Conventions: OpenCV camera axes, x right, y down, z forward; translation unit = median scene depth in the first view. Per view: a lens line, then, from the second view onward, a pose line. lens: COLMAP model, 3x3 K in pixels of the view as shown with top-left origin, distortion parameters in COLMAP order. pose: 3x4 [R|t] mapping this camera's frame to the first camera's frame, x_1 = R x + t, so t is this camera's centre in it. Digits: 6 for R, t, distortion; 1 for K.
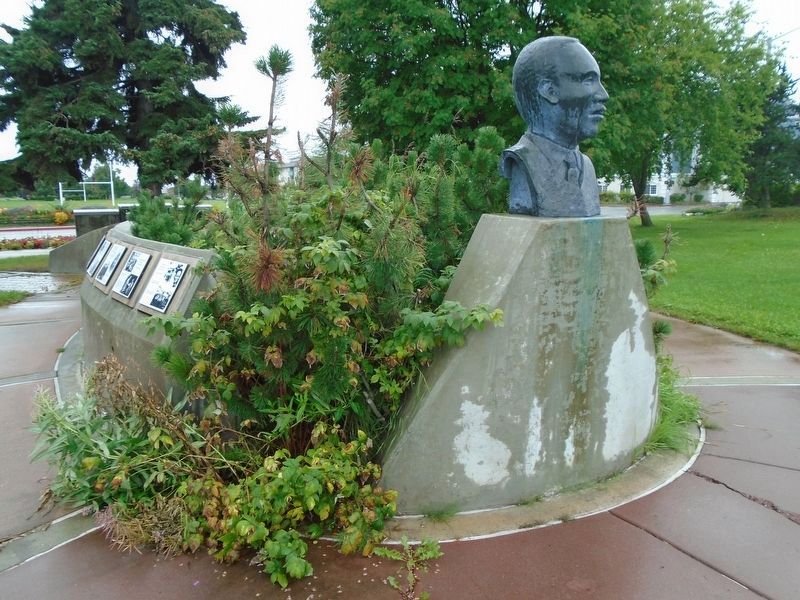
lens RADIAL K [[608.4, 0, 400.9], [0, 608.4, 301.9], [0, 0, 1]] dist [-0.002857, 0.001114]
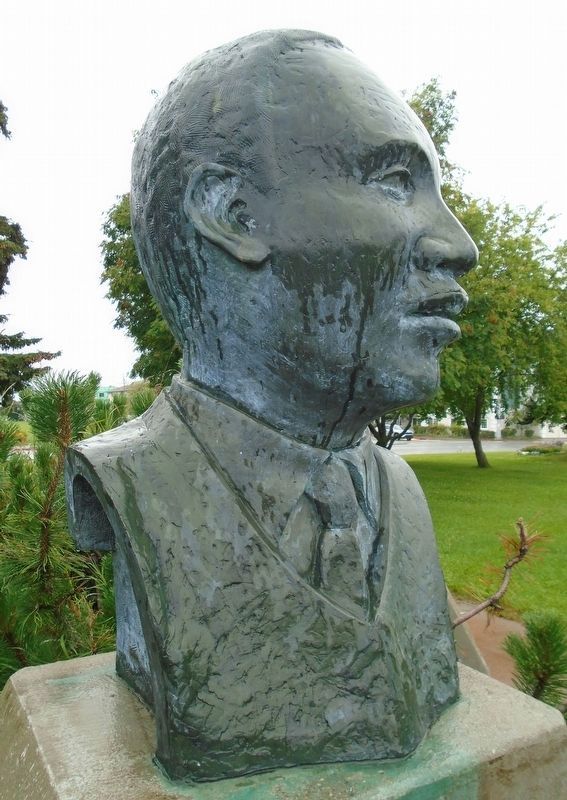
lens RADIAL K [[510.1, 0, 282.2], [0, 510.1, 398.7], [0, 0, 1]] dist [0.003104, 0.000259]
pose [[0.999173, 0.027049, 0.030371, 0.086558], [-0.020555, 0.980233, -0.196777, -0.079061], [-0.035093, 0.195990, 0.979978, 0.272604]]
